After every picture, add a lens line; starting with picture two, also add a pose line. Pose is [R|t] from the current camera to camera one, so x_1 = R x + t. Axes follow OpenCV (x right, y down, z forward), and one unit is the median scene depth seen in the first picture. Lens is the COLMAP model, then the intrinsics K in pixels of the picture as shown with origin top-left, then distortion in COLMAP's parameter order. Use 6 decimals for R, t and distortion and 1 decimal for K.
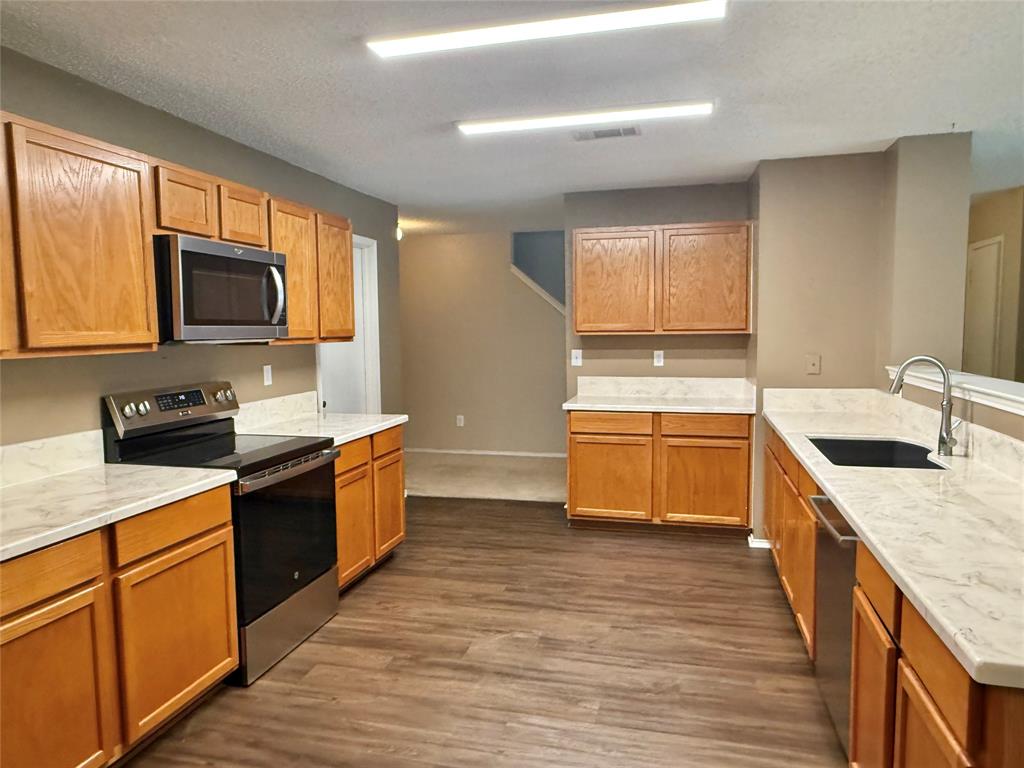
lens RADIAL K [[695.0, 0, 512.0], [0, 695.0, 384.0], [0, 0, 1]] dist [0.000641, -0.001725]
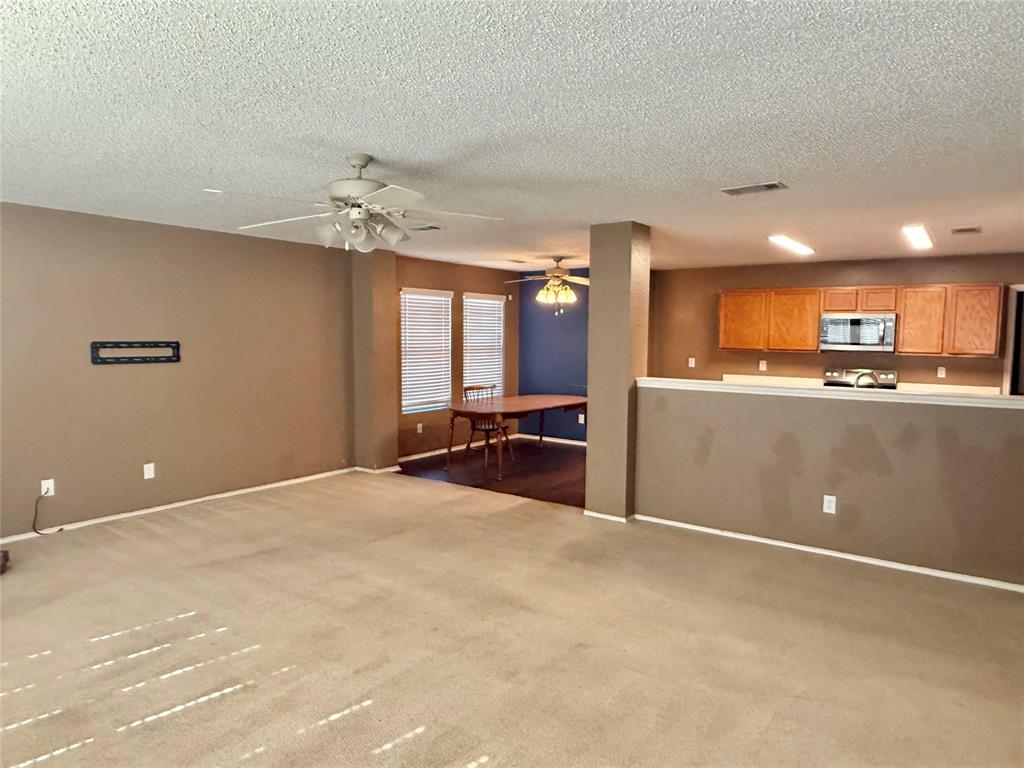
lens RADIAL K [[652.6, 0, 513.5], [0, 652.6, 386.1], [0, 0, 1]] dist [0.003794, 0.001861]
pose [[-0.377876, 0.080401, -0.922358, 2.087888], [-0.085298, 0.988962, 0.121152, -0.108341], [0.921919, 0.124455, -0.366848, 0.686528]]
